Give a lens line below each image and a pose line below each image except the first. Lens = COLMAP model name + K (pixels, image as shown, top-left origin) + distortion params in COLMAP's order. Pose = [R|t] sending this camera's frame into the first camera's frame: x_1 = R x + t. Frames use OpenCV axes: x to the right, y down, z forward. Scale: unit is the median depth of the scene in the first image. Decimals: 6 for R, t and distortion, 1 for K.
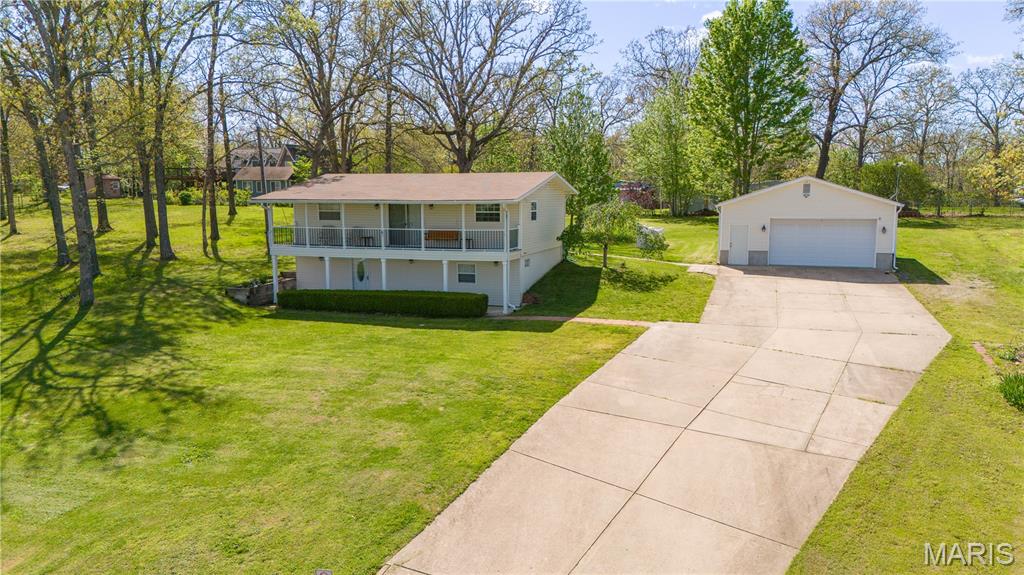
lens RADIAL K [[761.9, 0, 519.1], [0, 761.9, 288.4], [0, 0, 1]] dist [0.033506, -0.003884]
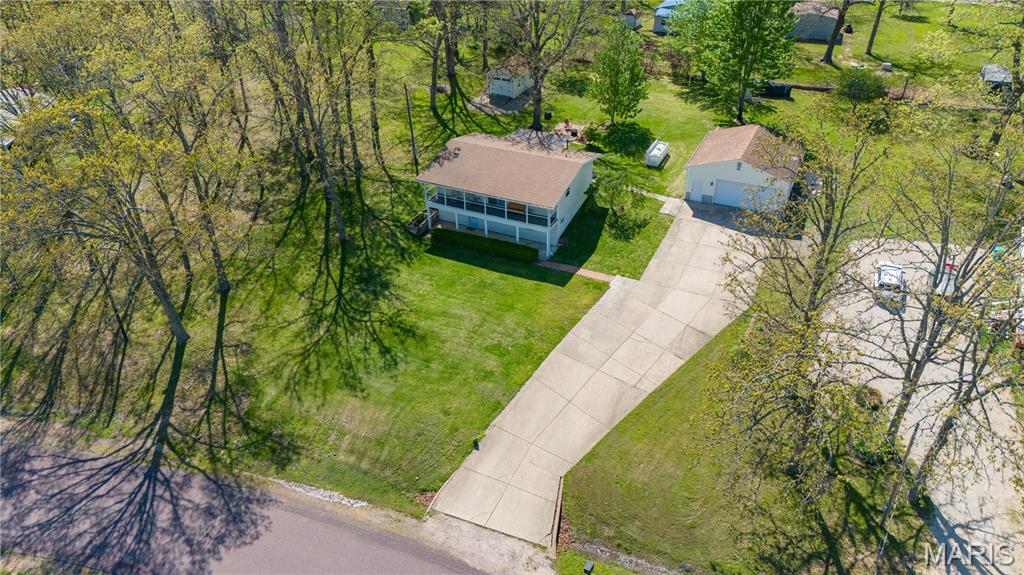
lens RADIAL K [[783.5, 0, 512.0], [0, 783.5, 287.5], [0, 0, 1]] dist [0.082788, -0.085803]
pose [[0.990836, 0.064836, -0.118496, 0.219882], [-0.005686, 0.896509, 0.442989, -1.277660], [0.134954, -0.438255, 0.888662, -1.359362]]
